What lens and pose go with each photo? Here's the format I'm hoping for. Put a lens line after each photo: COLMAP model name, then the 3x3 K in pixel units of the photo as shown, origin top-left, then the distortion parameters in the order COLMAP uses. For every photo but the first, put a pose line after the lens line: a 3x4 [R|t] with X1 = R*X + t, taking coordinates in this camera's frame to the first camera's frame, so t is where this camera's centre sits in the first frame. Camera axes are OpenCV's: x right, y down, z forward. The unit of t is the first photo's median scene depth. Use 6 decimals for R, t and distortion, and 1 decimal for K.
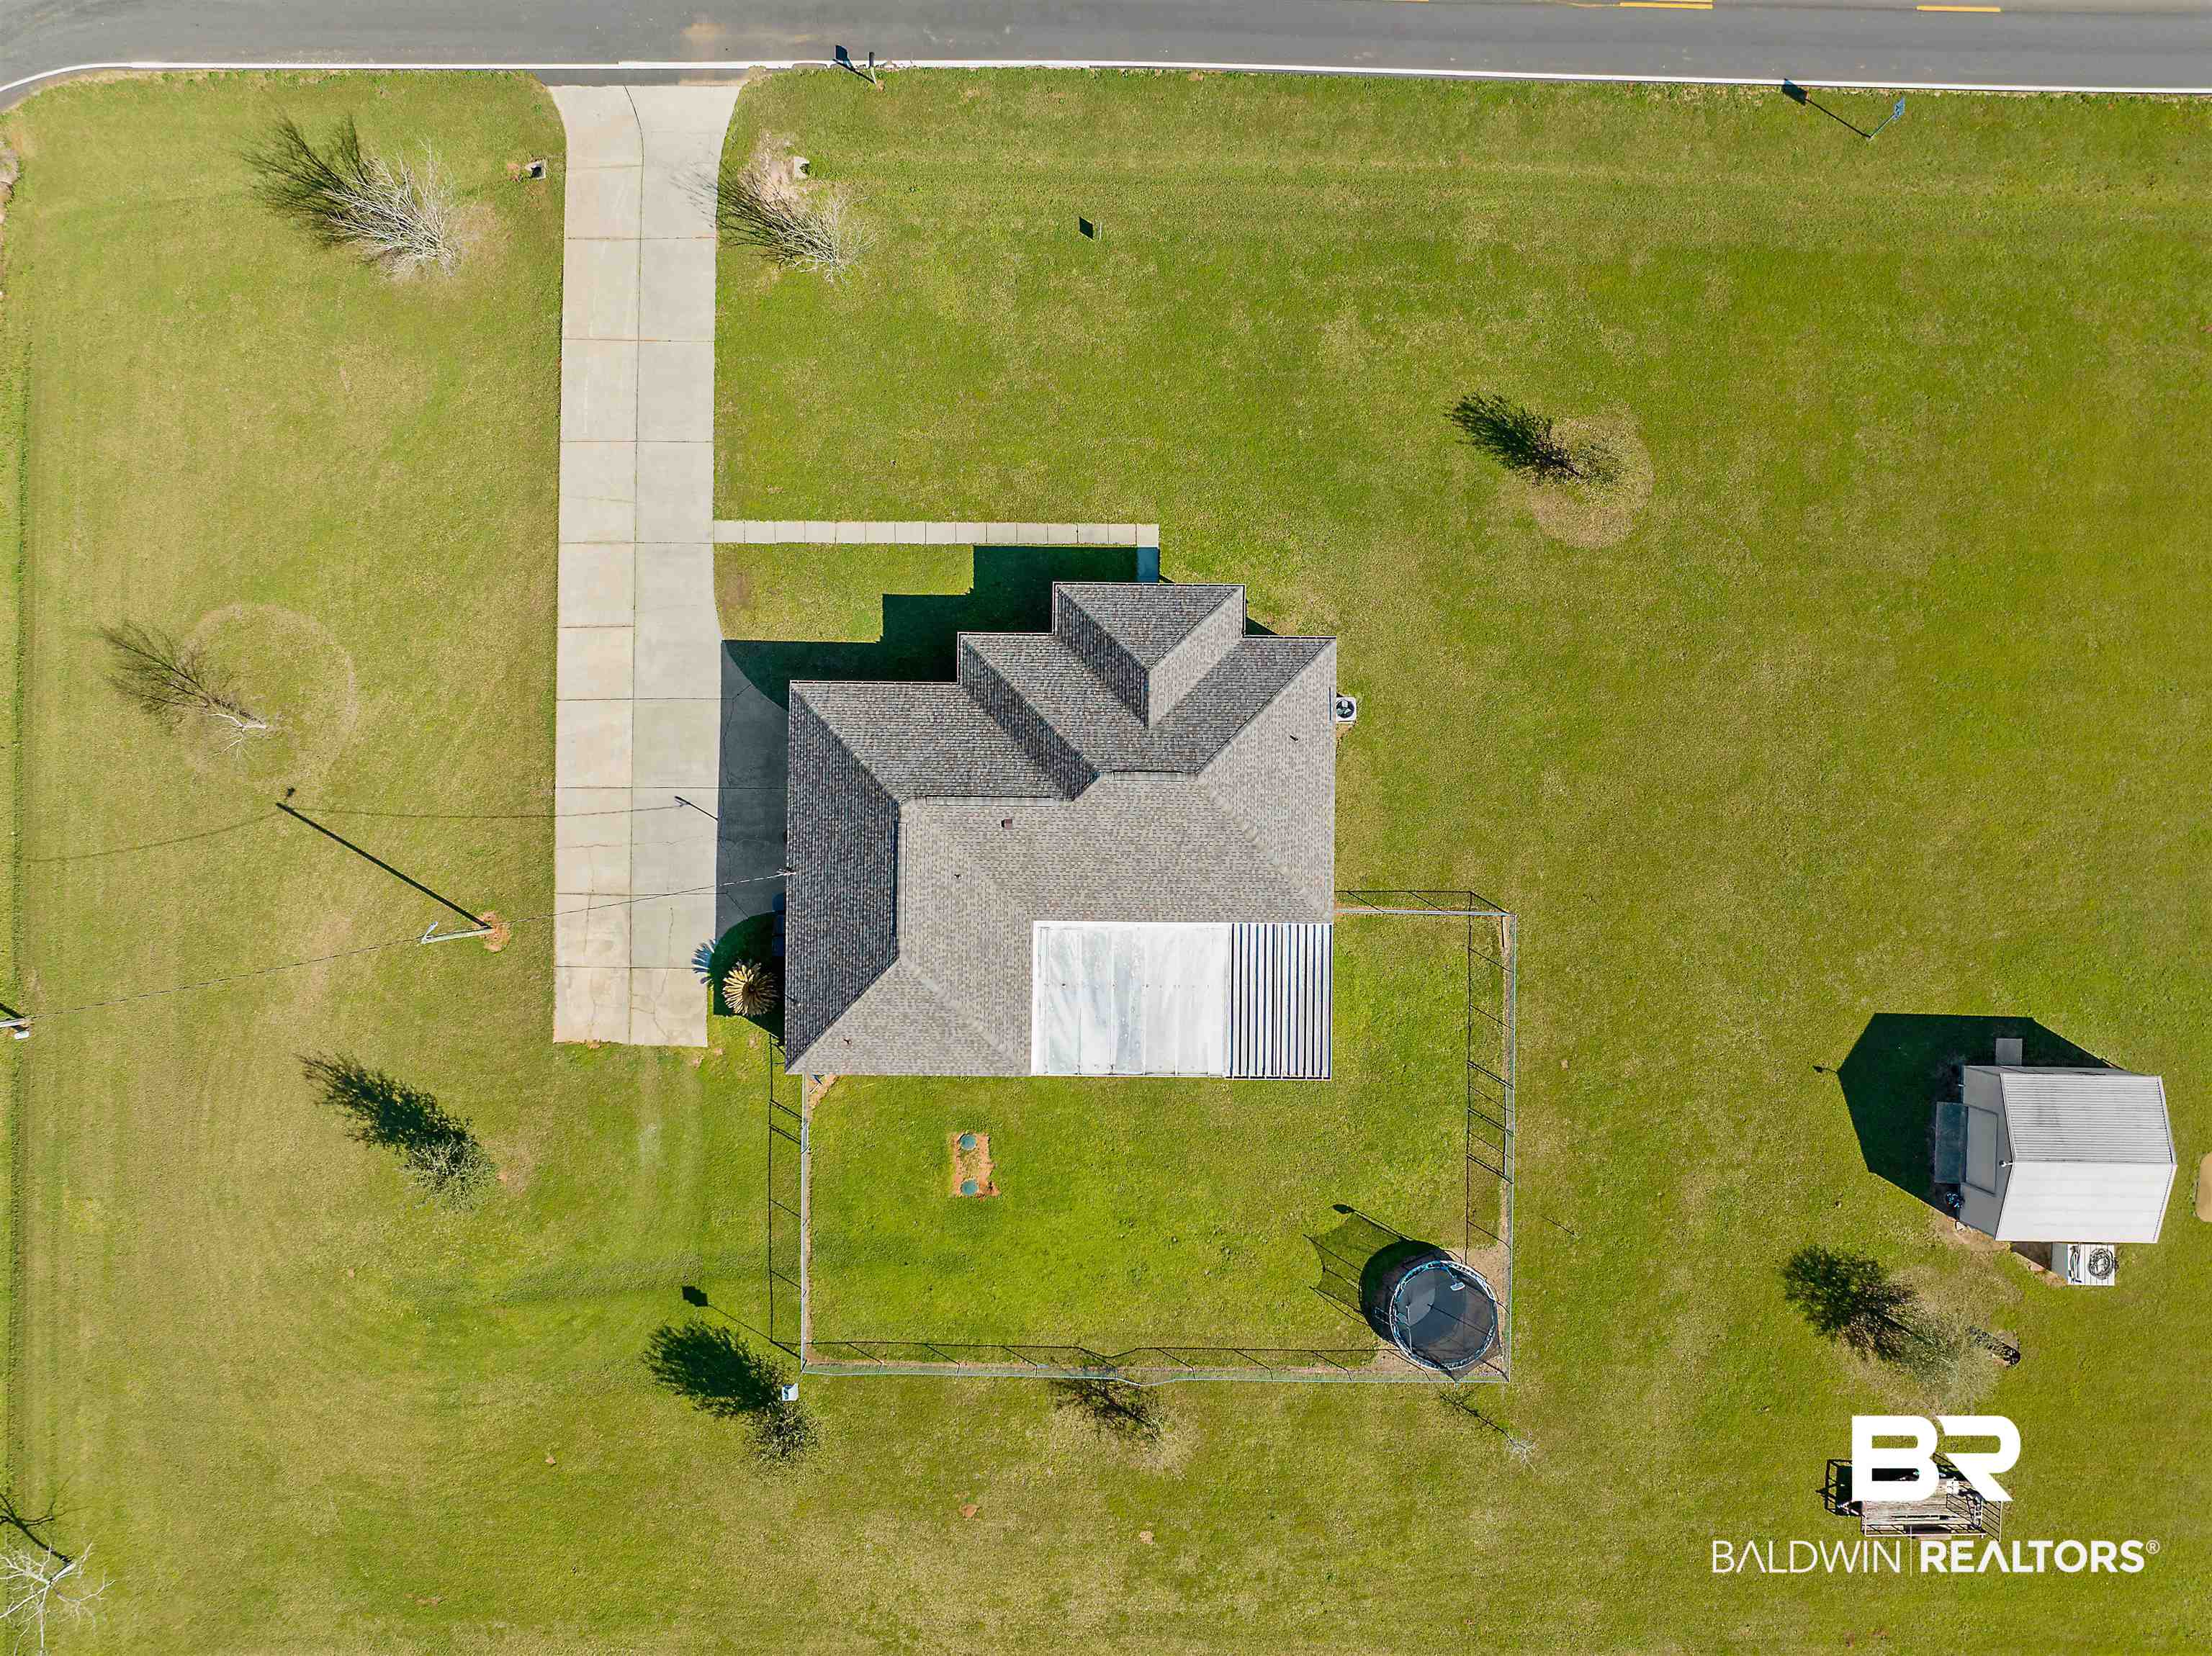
lens RADIAL K [[1571.0, 0, 1101.3], [0, 1571.0, 825.6], [0, 0, 1]] dist [-0.043518, 0.010208]
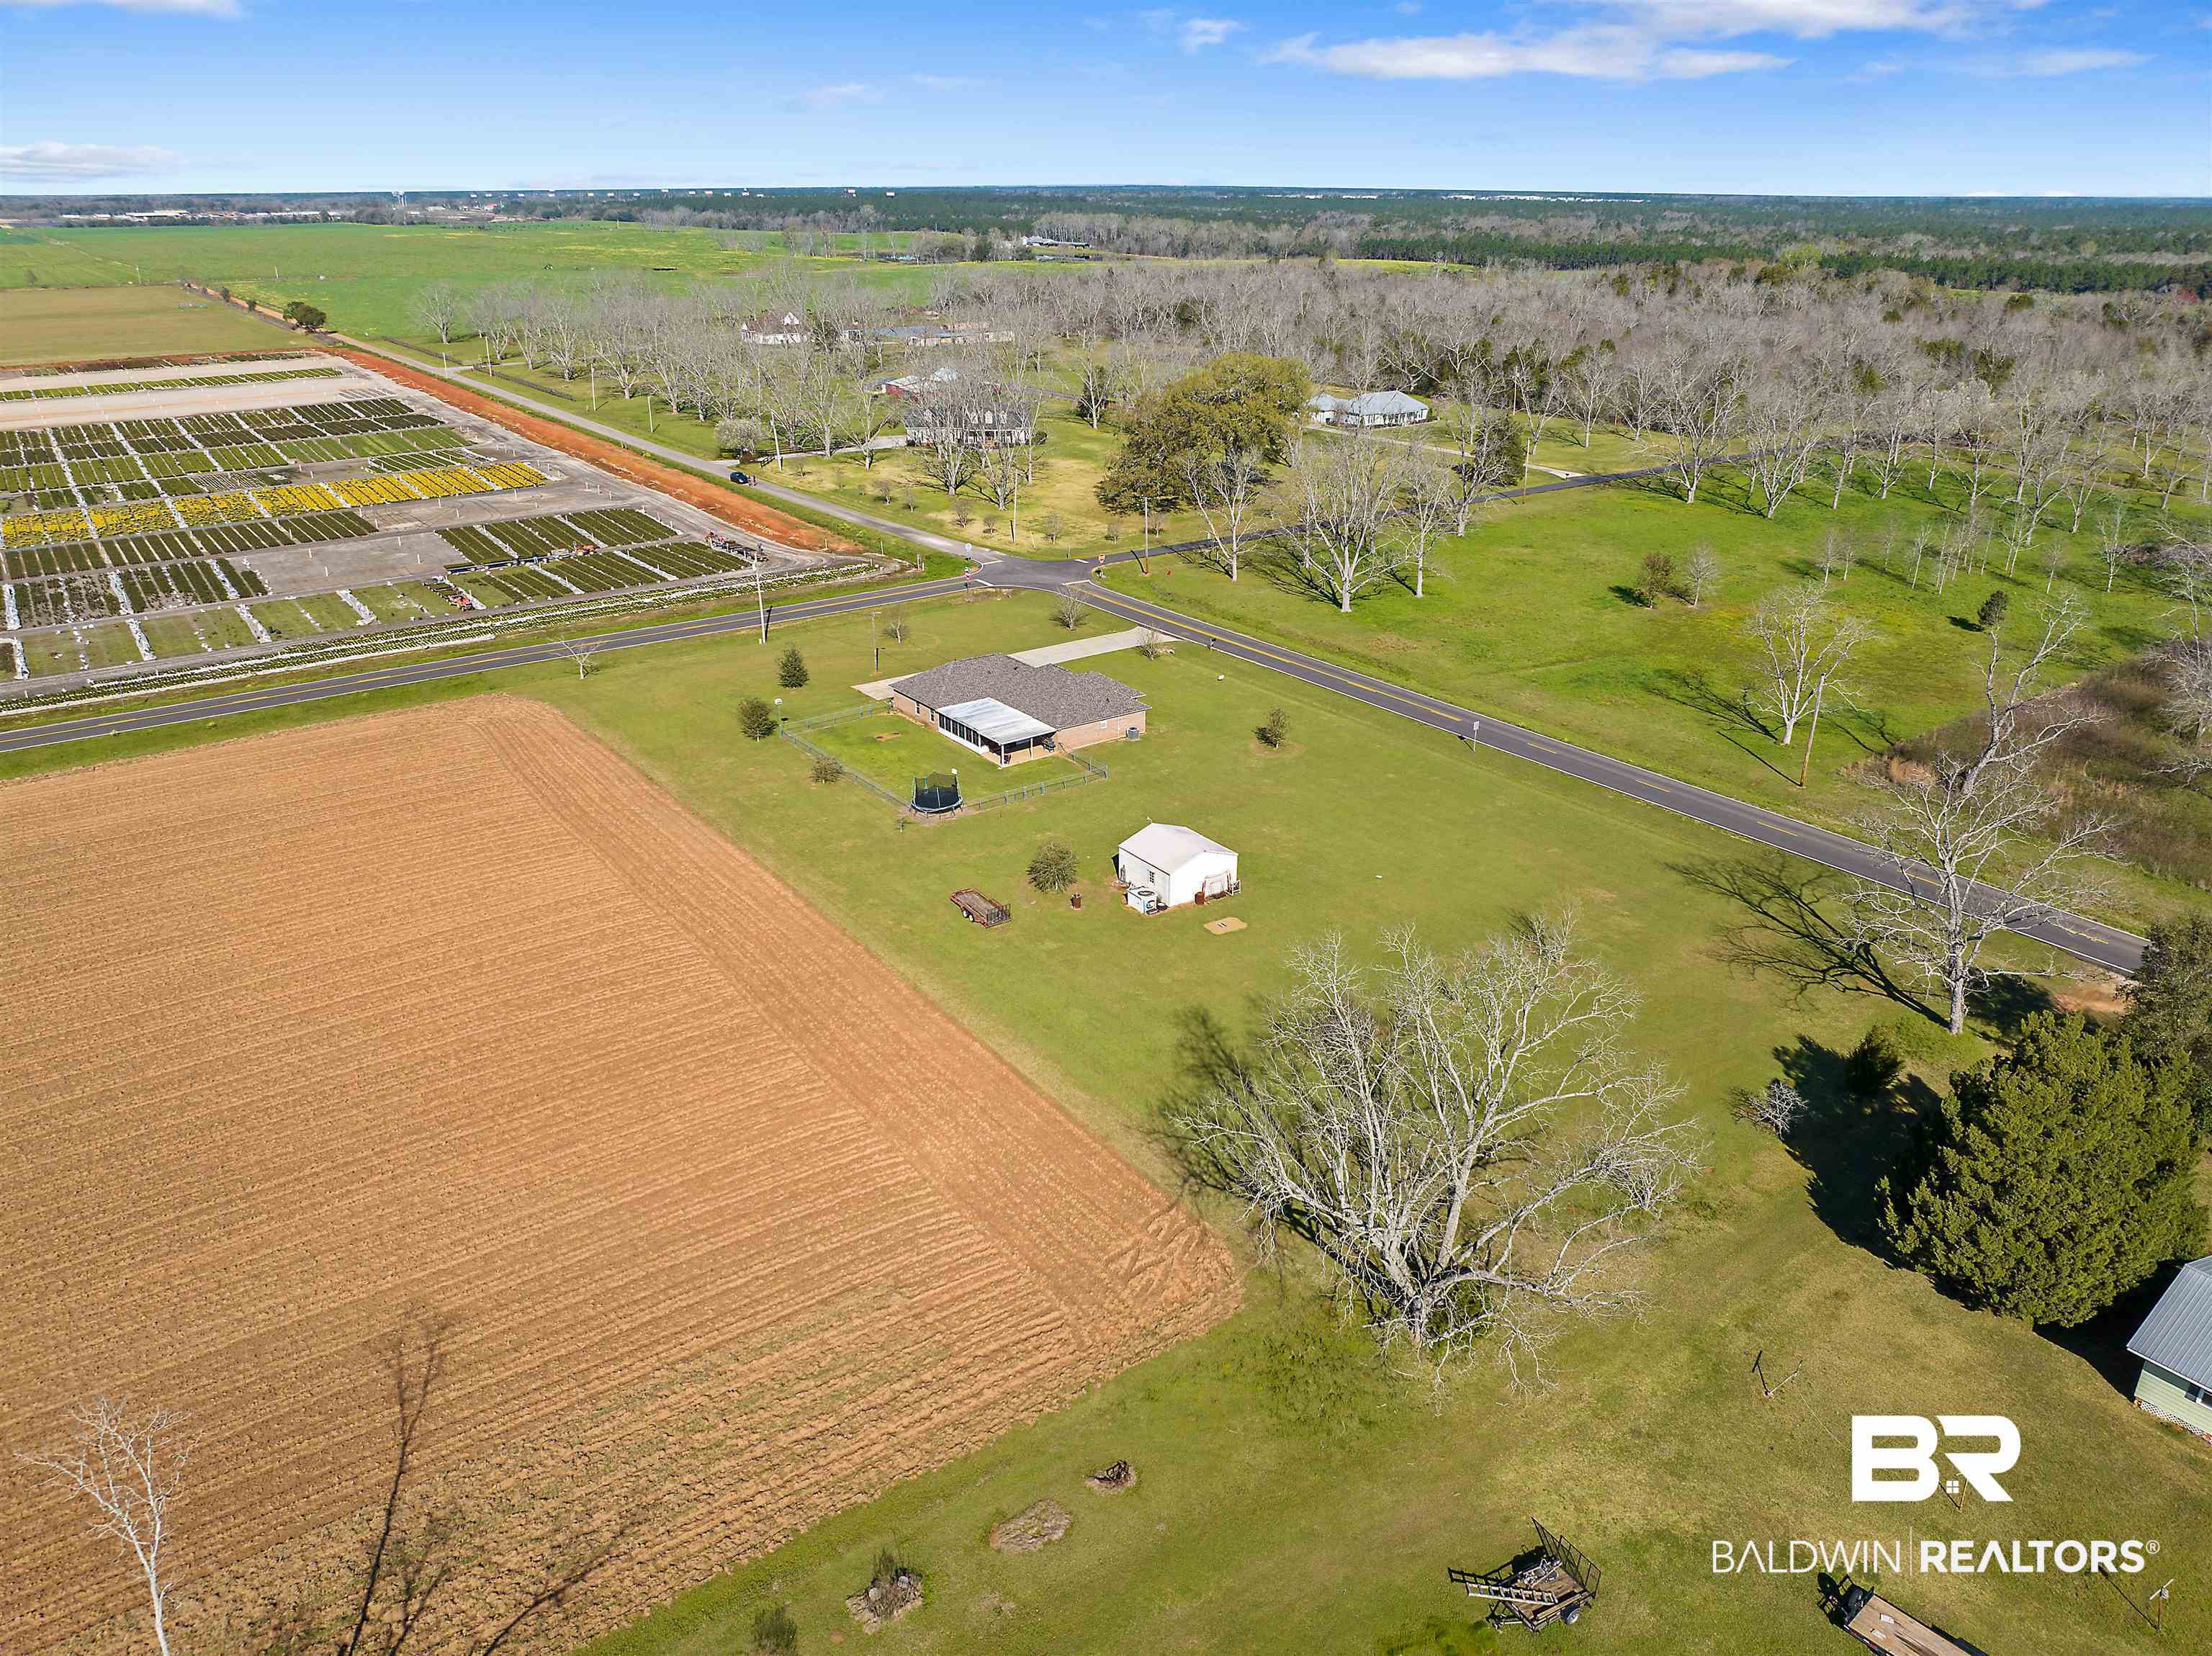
lens RADIAL K [[1571.0, 0, 1098.6], [0, 1571.0, 809.4], [0, 0, 1]] dist [-0.043518, 0.010208]
pose [[0.591582, 0.306614, -0.745667, 1.926217], [-0.806241, 0.227836, -0.545954, 1.290145], [0.002493, 0.924164, 0.381988, 0.186681]]
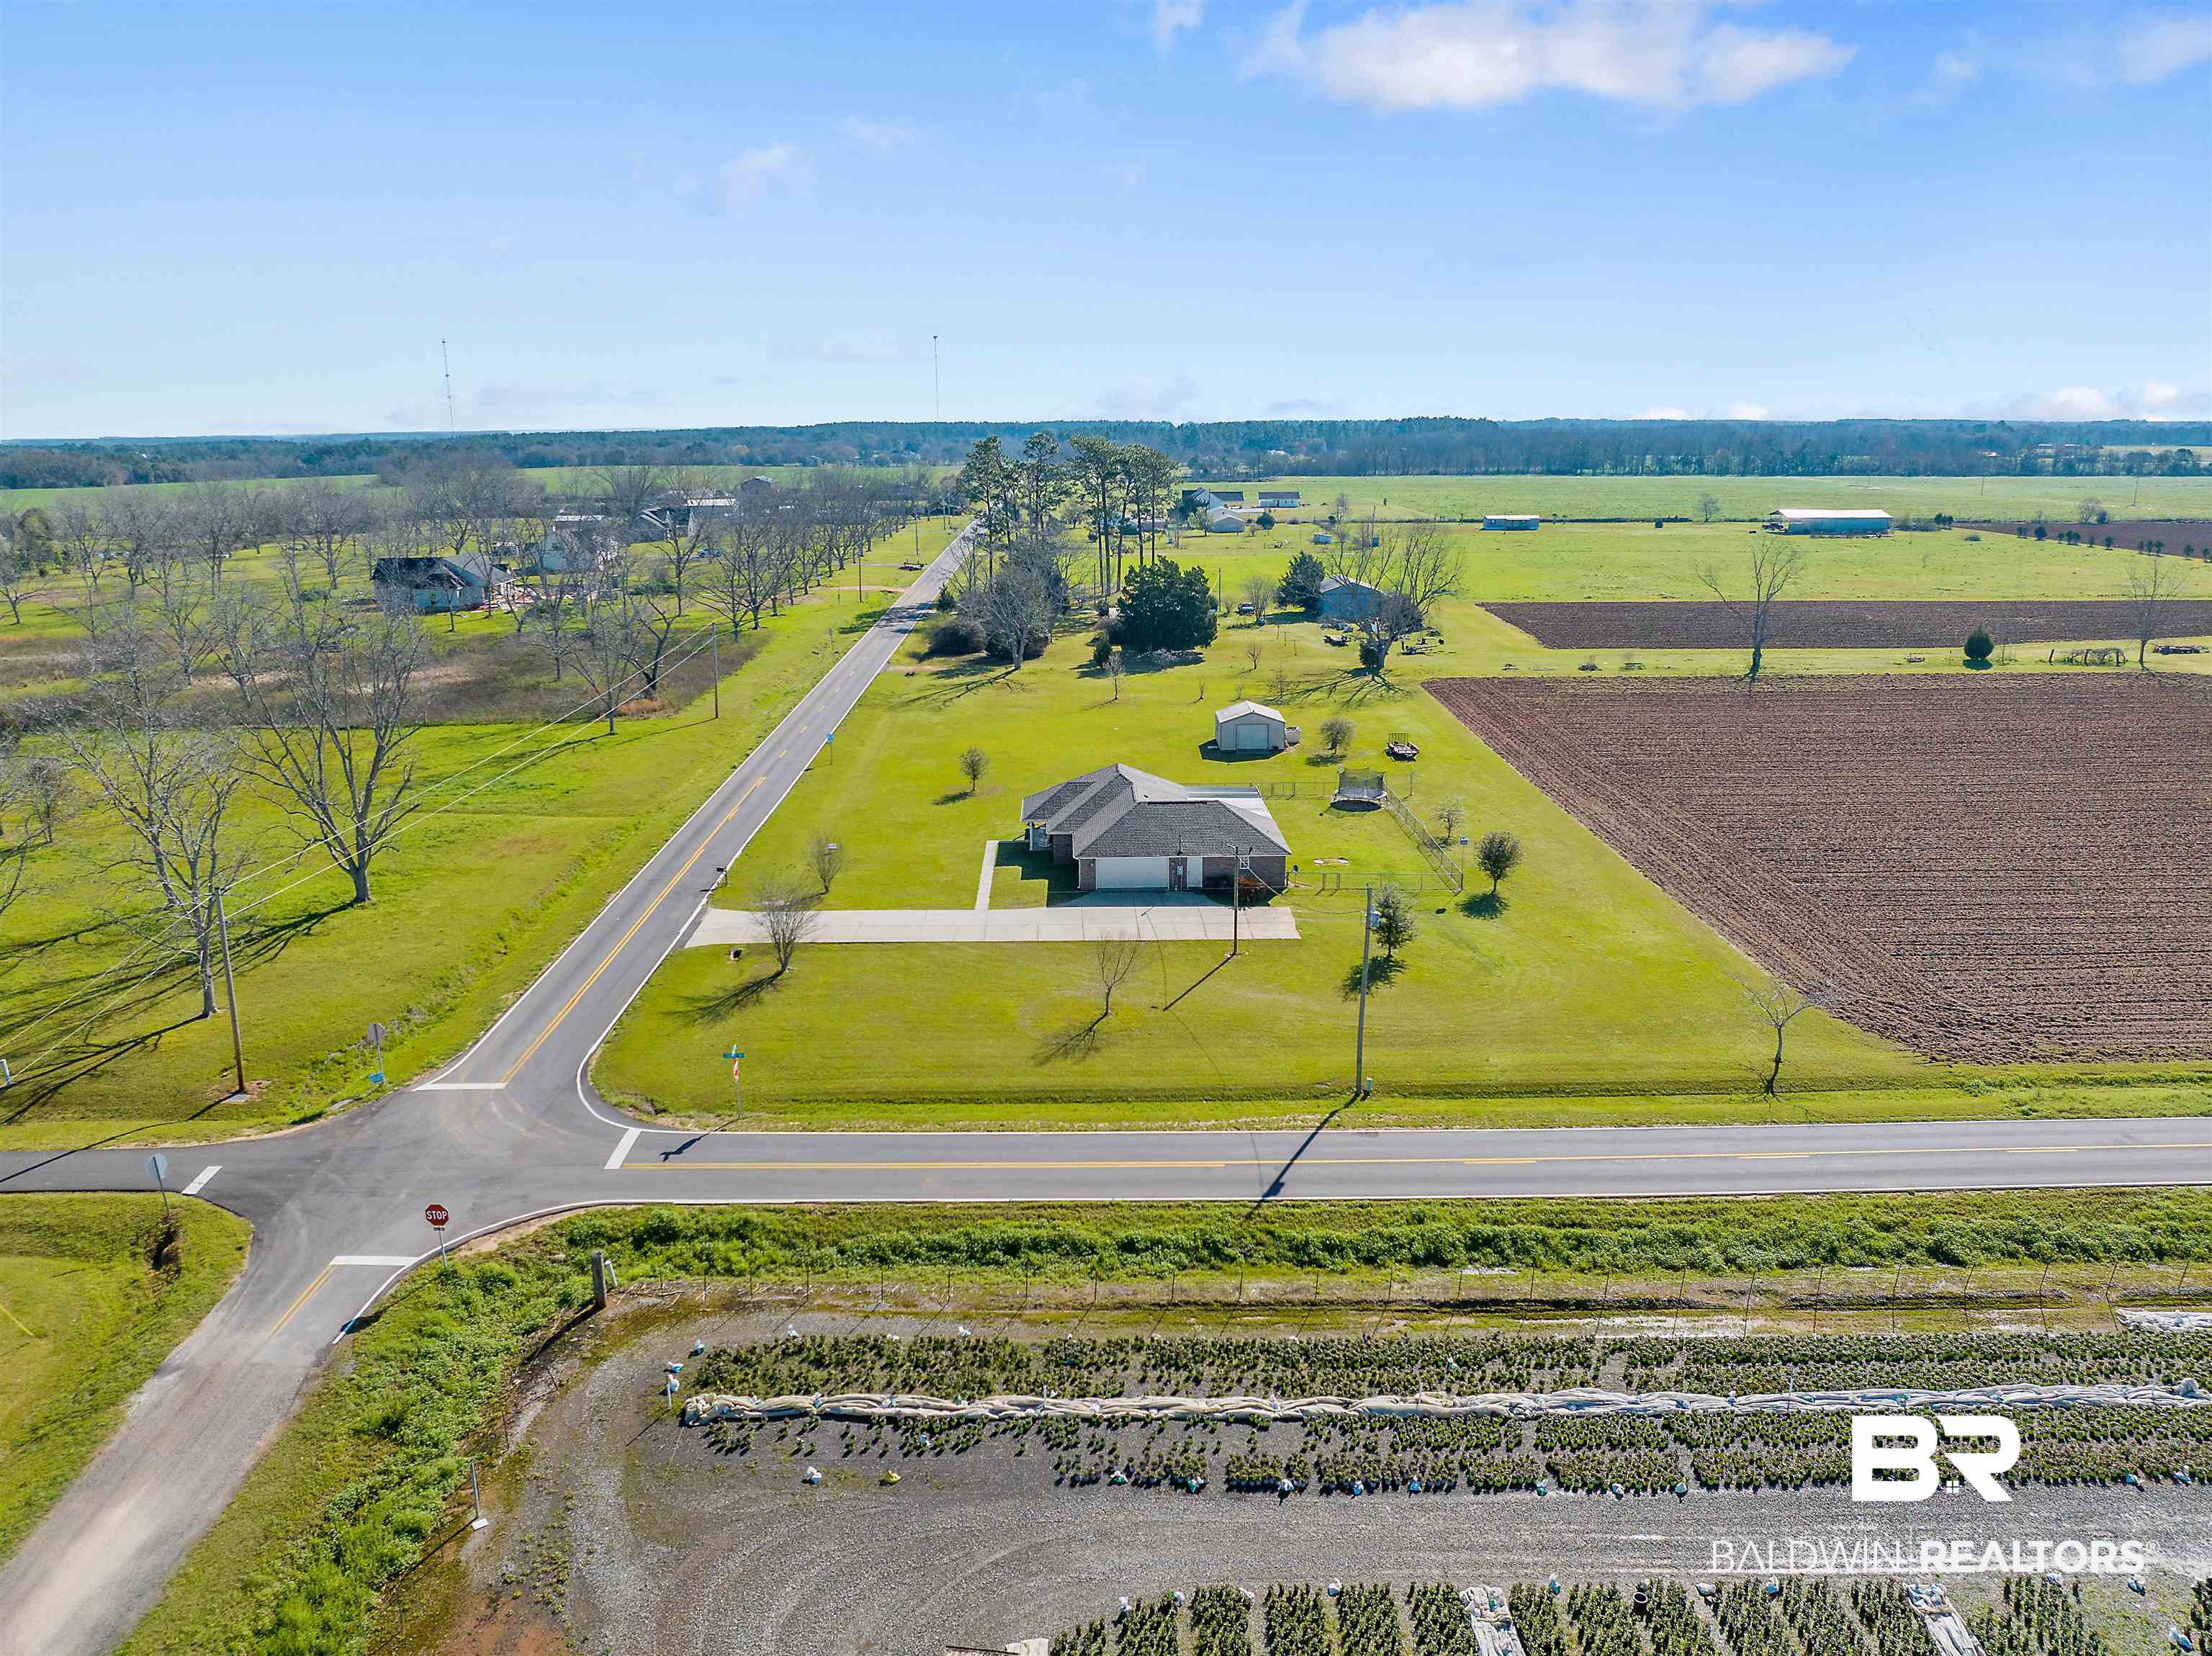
lens RADIAL K [[1571.0, 0, 1107.5], [0, 1571.0, 823.3], [0, 0, 1]] dist [-0.043518, 0.010208]
pose [[-0.034621, -0.243038, 0.969399, -1.852202], [0.999398, -0.006212, 0.034135, -0.110405], [-0.002274, 0.969997, 0.243107, 0.504855]]
